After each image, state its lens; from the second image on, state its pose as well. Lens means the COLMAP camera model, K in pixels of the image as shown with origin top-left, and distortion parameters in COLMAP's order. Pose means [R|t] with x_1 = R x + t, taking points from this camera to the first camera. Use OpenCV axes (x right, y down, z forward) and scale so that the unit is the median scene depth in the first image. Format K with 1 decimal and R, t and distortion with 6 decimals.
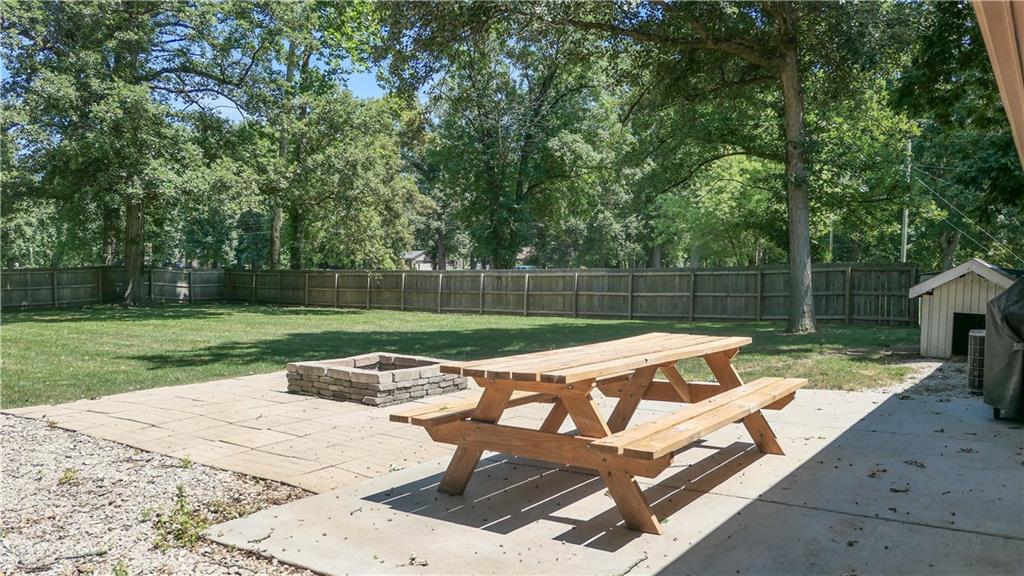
lens RADIAL K [[740.9, 0, 512.0], [0, 740.9, 288.0], [0, 0, 1]] dist [0.005419, 0.002861]
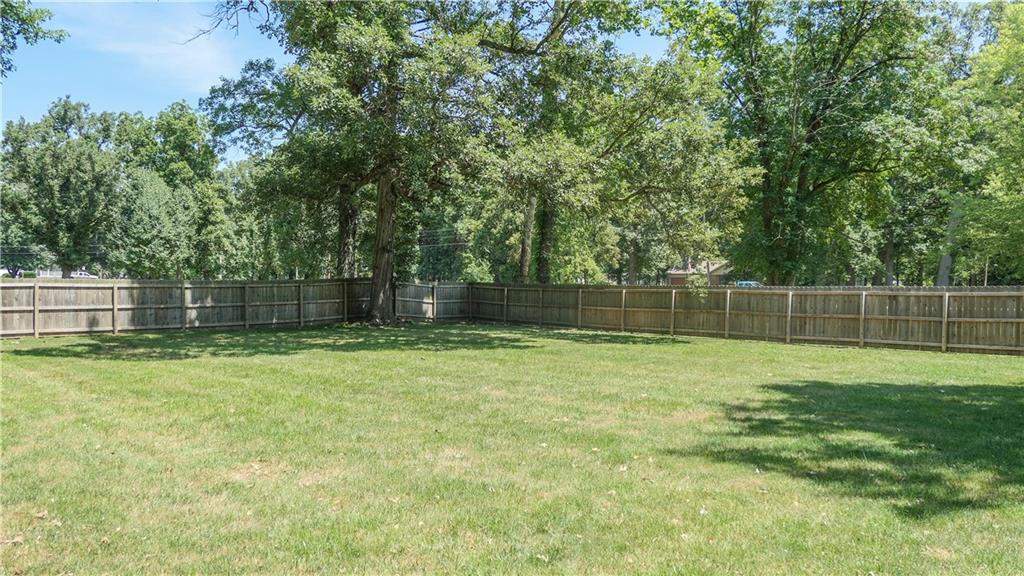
lens RADIAL K [[734.4, 0, 512.0], [0, 734.4, 288.0], [0, 0, 1]] dist [-0.003601, -0.000568]
pose [[0.986202, 0.008507, -0.165327, -0.226815], [-0.011925, 0.999735, -0.019690, -0.003714], [0.165116, 0.021390, 0.986042, 0.196405]]
